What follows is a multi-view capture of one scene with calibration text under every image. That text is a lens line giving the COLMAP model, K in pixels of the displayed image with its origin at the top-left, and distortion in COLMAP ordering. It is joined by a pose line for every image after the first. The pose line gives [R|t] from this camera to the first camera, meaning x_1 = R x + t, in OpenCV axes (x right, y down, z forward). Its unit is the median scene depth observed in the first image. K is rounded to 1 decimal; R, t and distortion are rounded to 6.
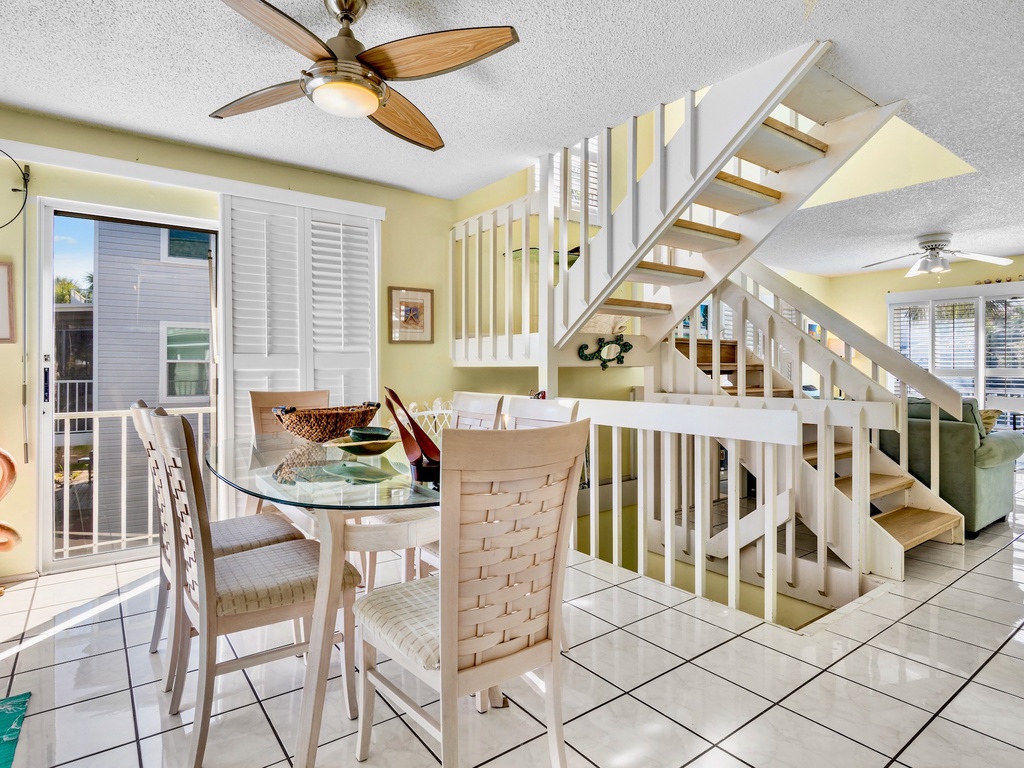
lens RADIAL K [[573.5, 0, 512.4], [0, 573.5, 367.3], [0, 0, 1]] dist [-0.016030, -0.000491]
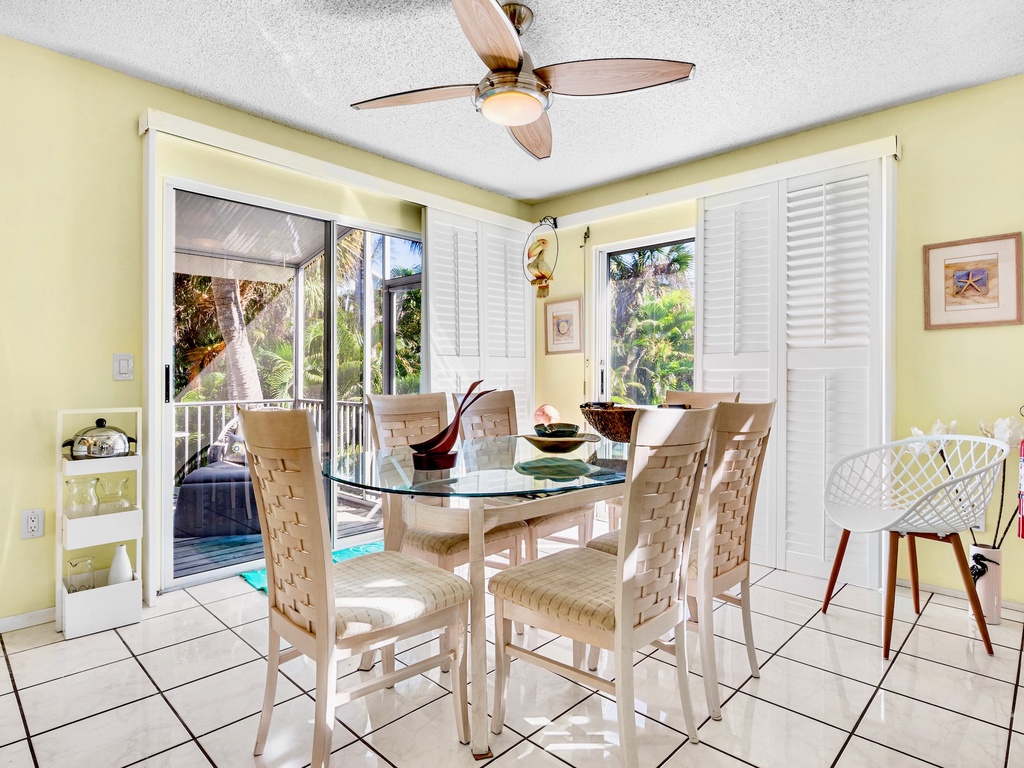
lens RADIAL K [[566.8, 0, 512.0], [0, 566.8, 384.0], [0, 0, 1]] dist [-0.023833, -0.000245]
pose [[0.161822, 0.007160, -0.986794, 0.412582], [-0.003079, 0.999972, 0.006750, 0.021962], [0.986815, 0.001946, 0.161840, 0.475056]]
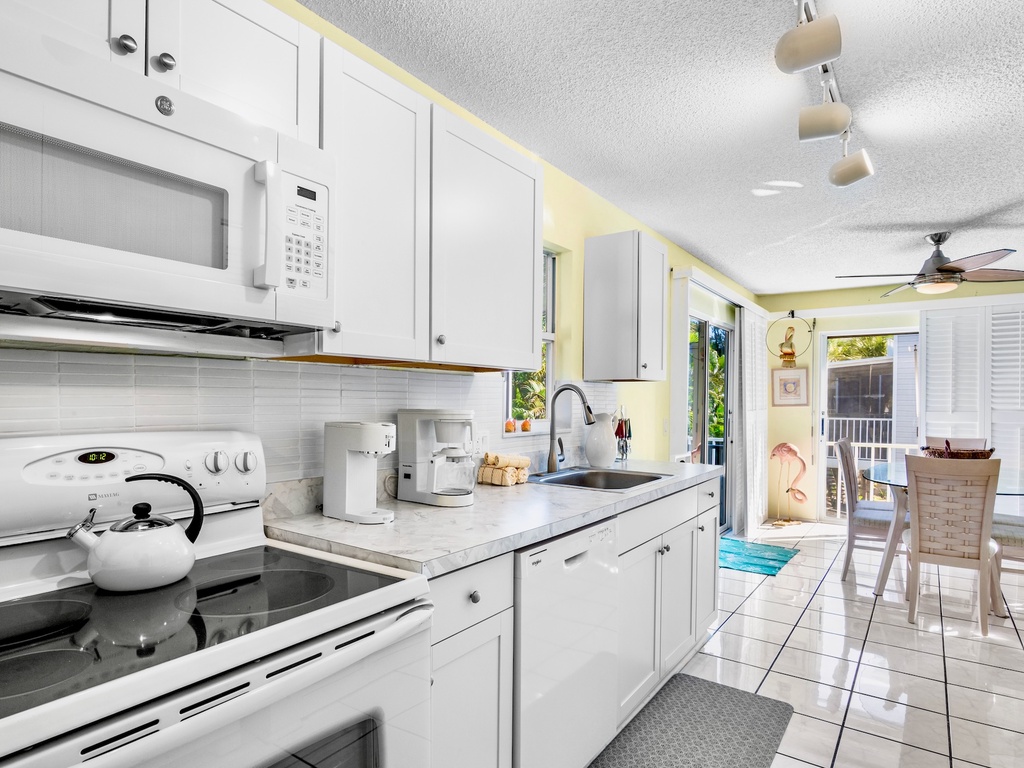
lens RADIAL K [[587.9, 0, 511.4], [0, 587.9, 409.5], [0, 0, 1]] dist [-0.000091, -0.000220]
pose [[0.313114, 0.014607, -0.949603, 0.645786], [-0.000579, 0.999884, 0.015190, -0.049939], [0.949715, -0.004206, 0.313086, -0.552110]]
